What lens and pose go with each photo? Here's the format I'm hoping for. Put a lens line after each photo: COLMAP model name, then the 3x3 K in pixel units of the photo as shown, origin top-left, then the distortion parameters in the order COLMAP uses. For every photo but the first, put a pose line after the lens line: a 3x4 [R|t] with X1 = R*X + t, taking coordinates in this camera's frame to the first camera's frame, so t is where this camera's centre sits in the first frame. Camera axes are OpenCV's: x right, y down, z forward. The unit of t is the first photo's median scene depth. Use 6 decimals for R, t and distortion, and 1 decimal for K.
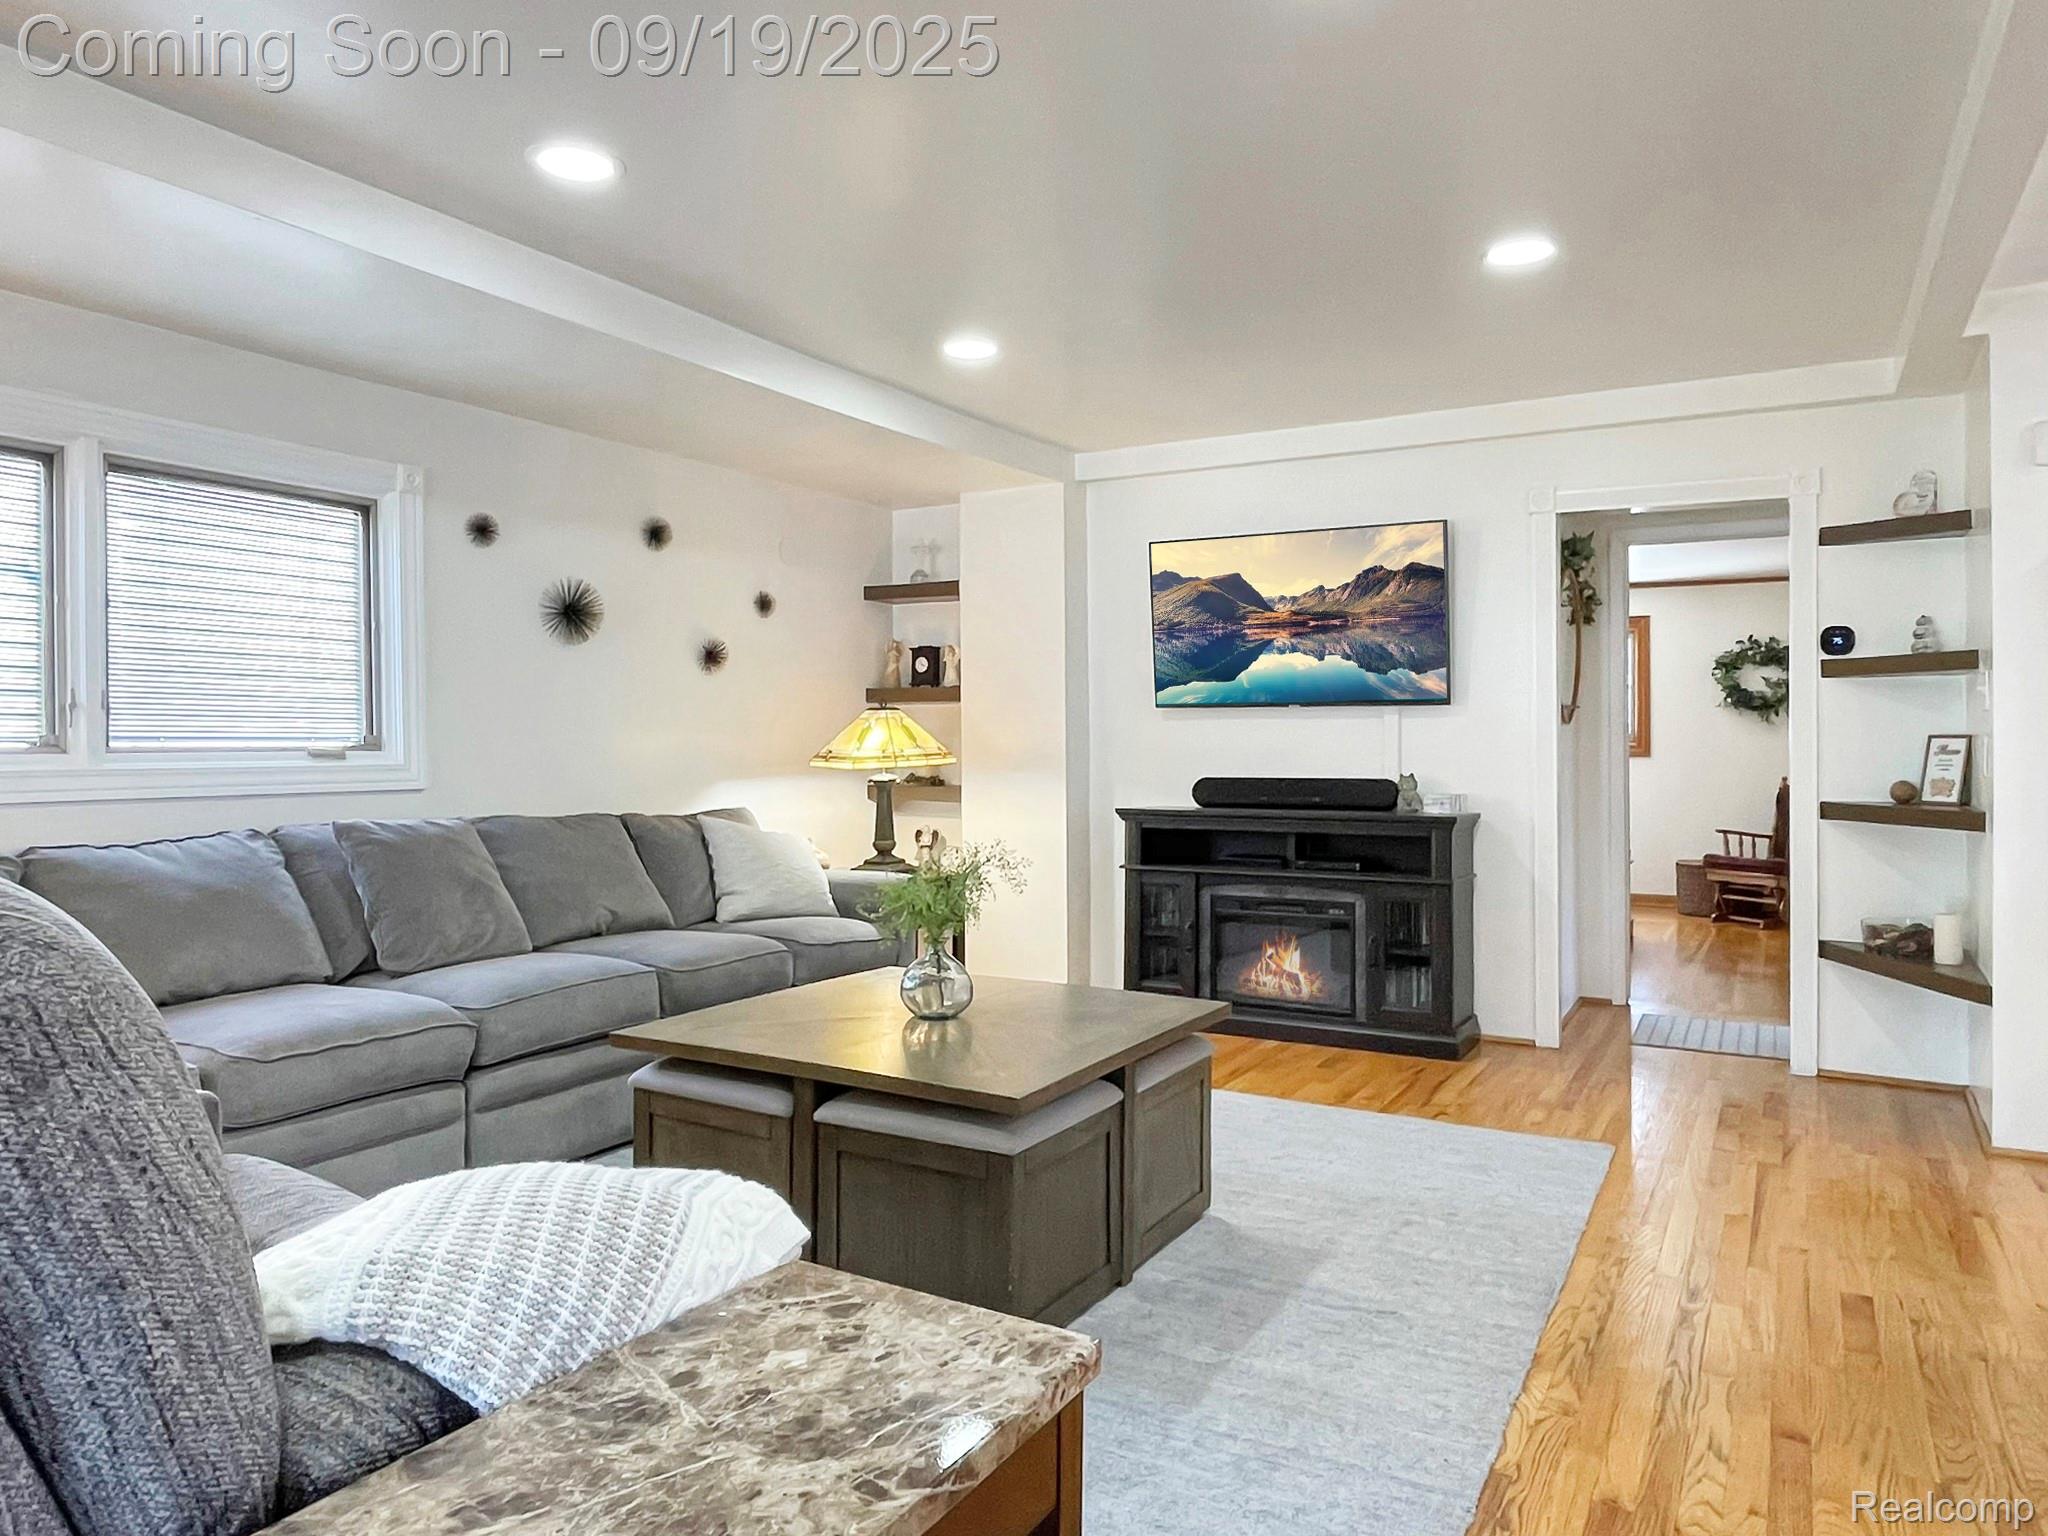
lens RADIAL K [[1310.5, 0, 1044.0], [0, 1310.5, 749.7], [0, 0, 1]] dist [0.001410, -0.003550]
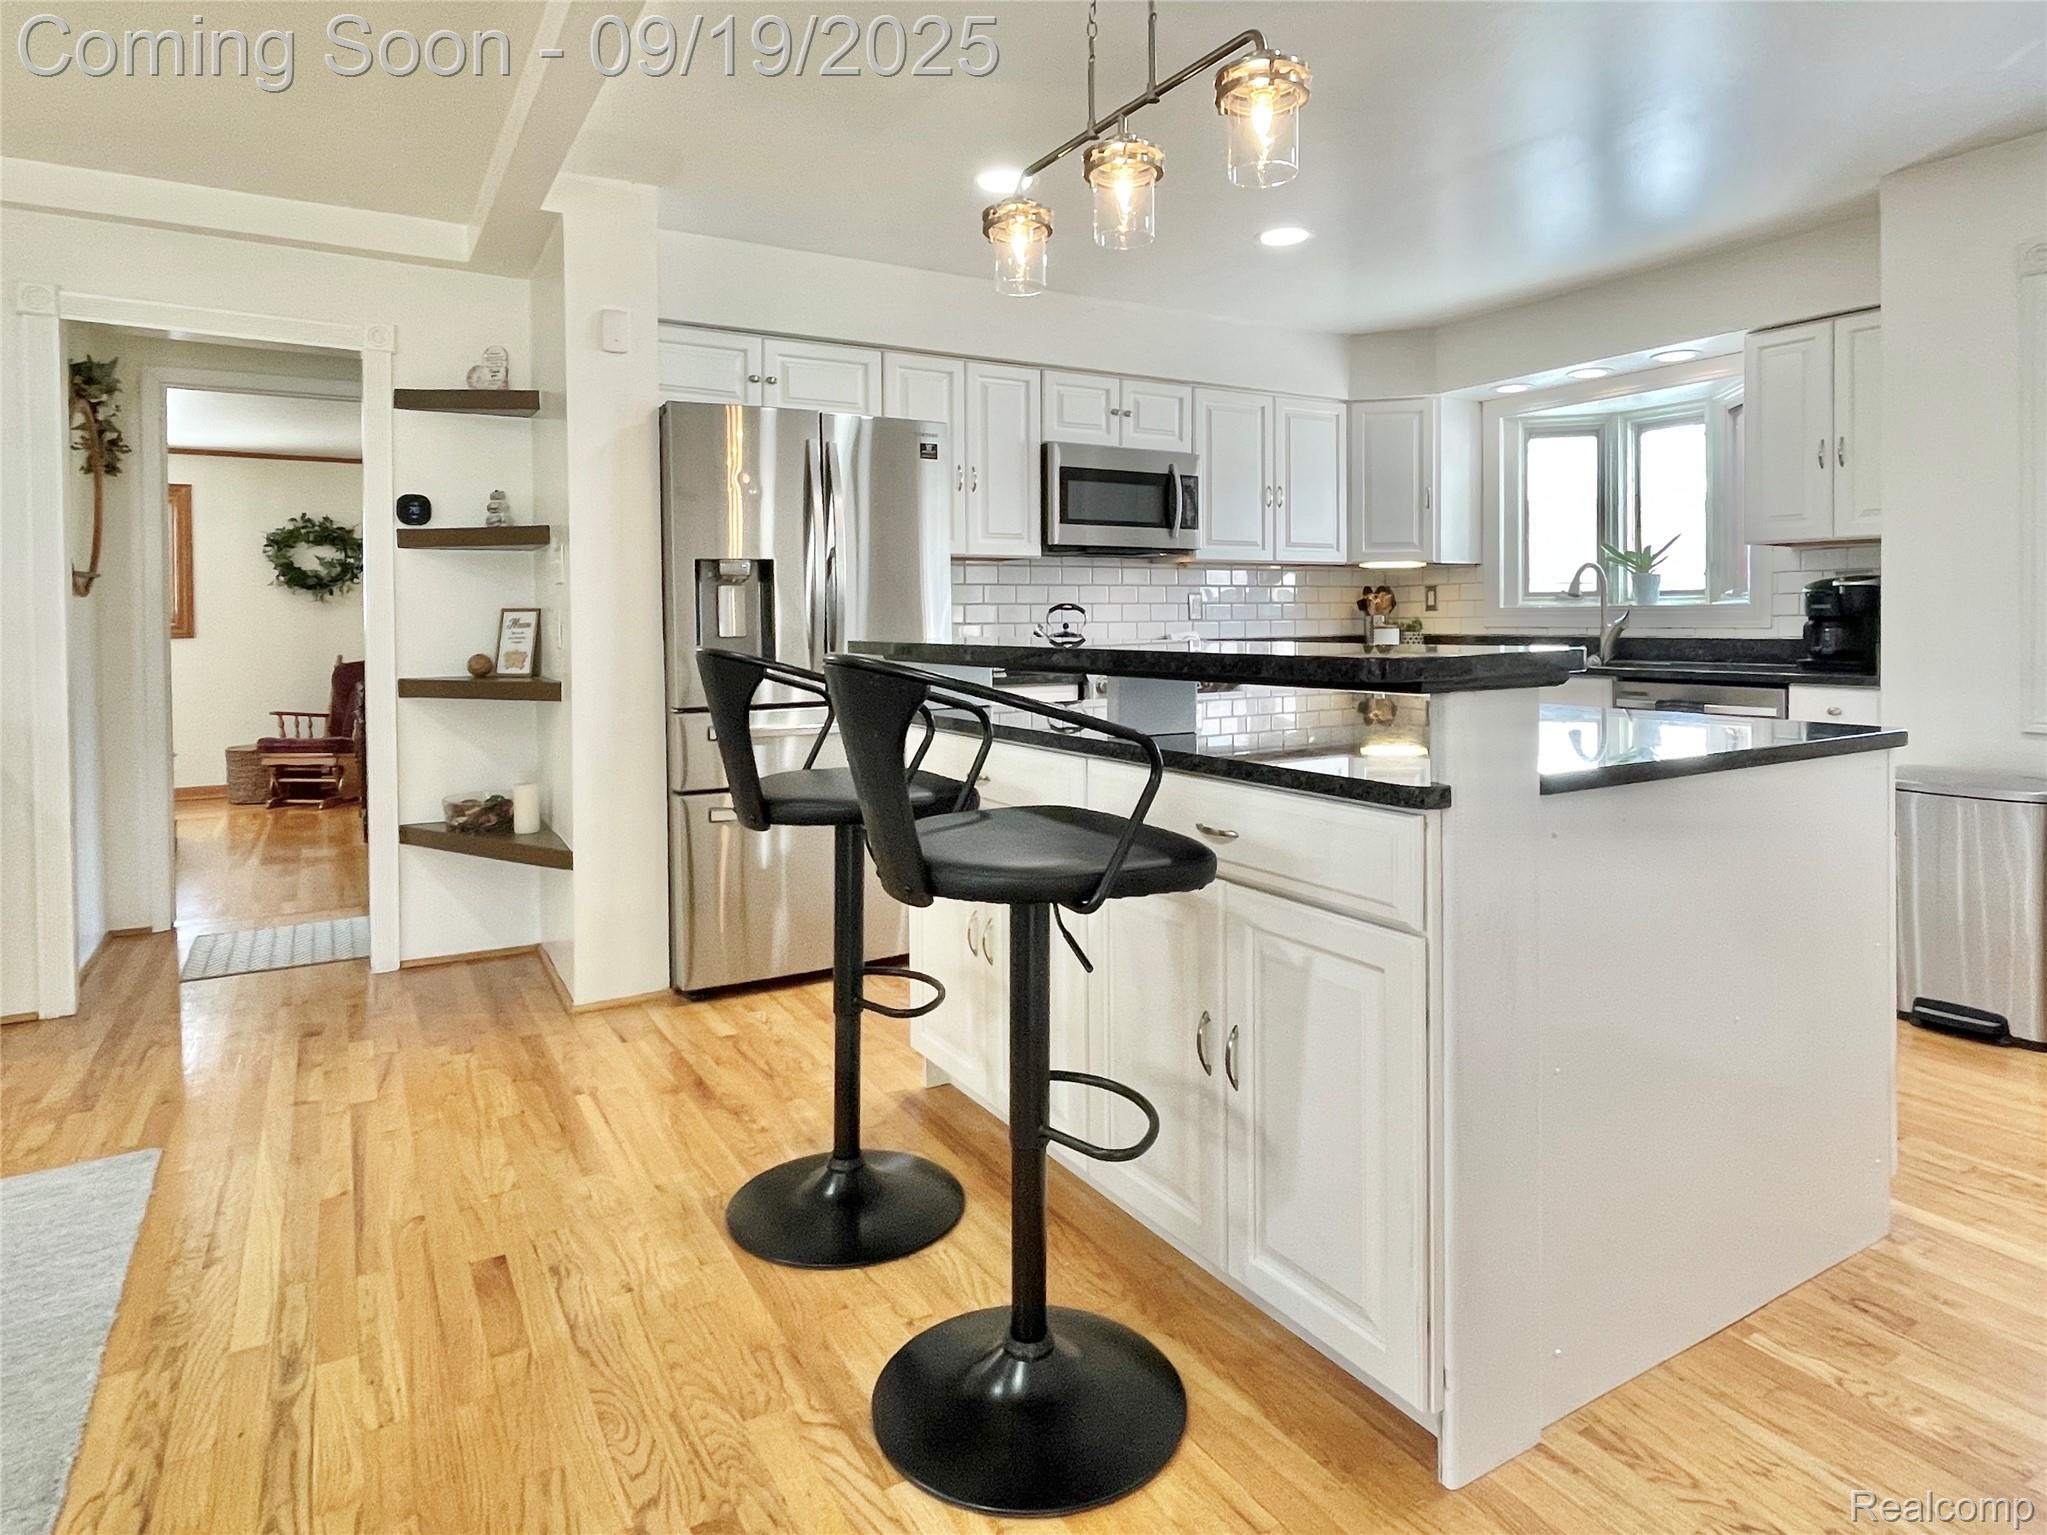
lens RADIAL K [[1179.1, 0, 1017.4], [0, 1179.1, 622.9], [0, 0, 1]] dist [-0.006419, 0.003617]
pose [[0.500331, -0.008554, 0.865792, 0.076455], [0.014471, 0.999894, 0.001517, 0.003998], [-0.865713, 0.011770, 0.500402, 0.178872]]
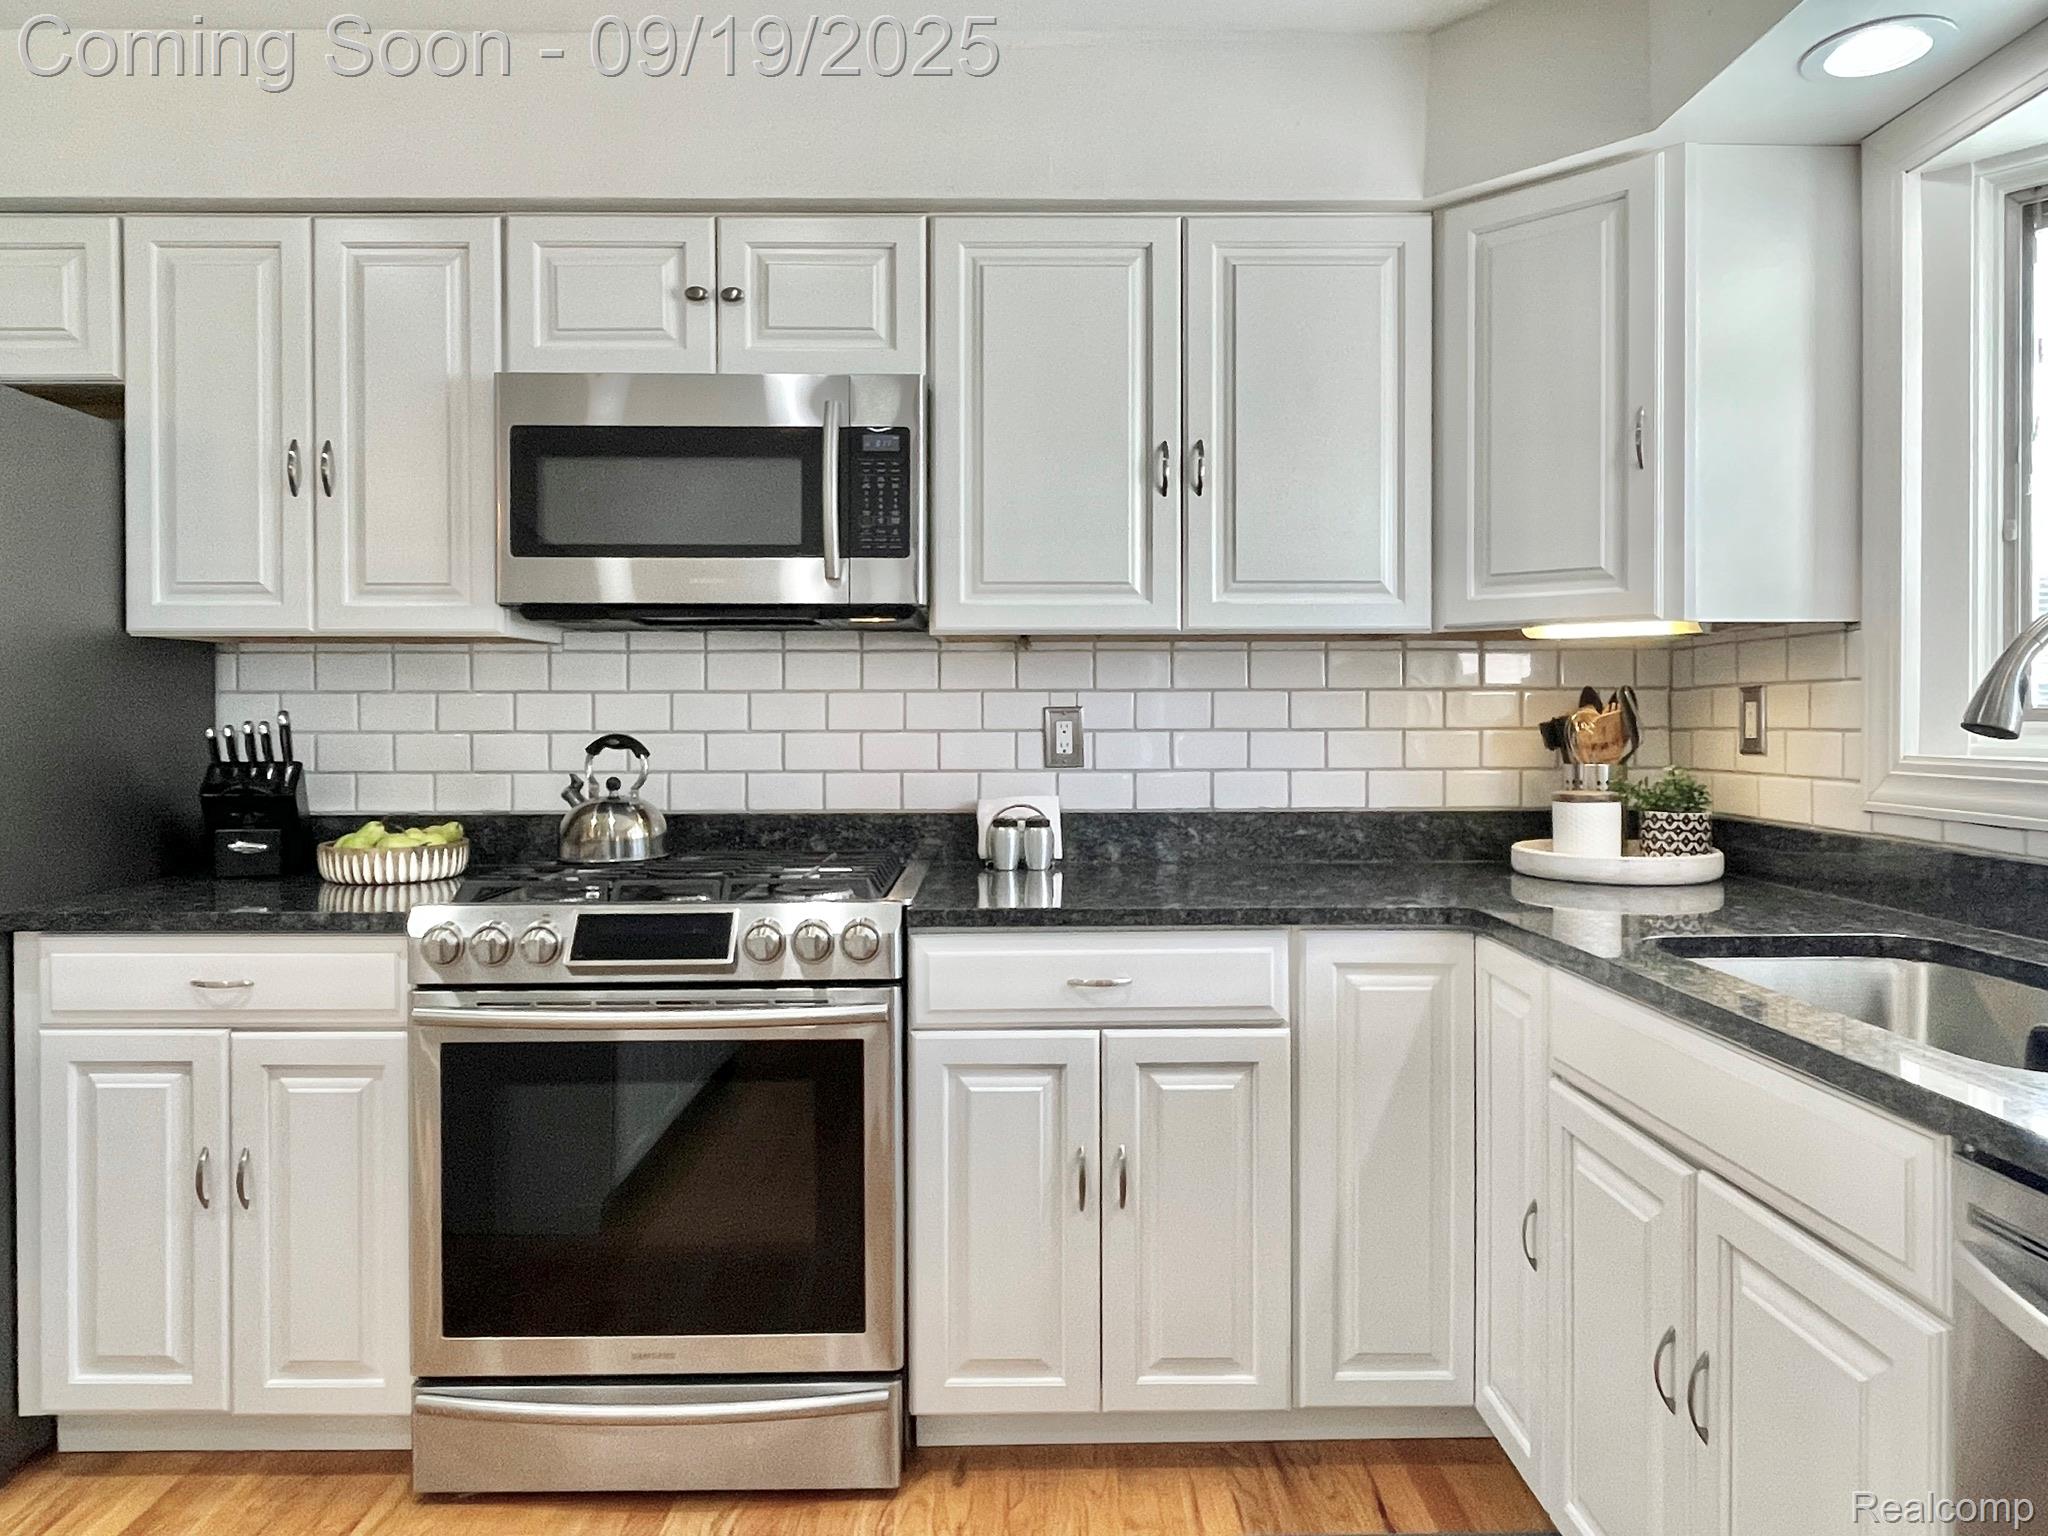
lens RADIAL K [[1310.5, 0, 1008.6], [0, 1310.5, 733.8], [0, 0, 1]] dist [0.001410, -0.003550]
pose [[0.862516, -0.007923, 0.505968, 0.843994], [0.004700, 0.999960, 0.007647, -0.013350], [-0.506008, -0.004217, 0.862519, 0.129791]]
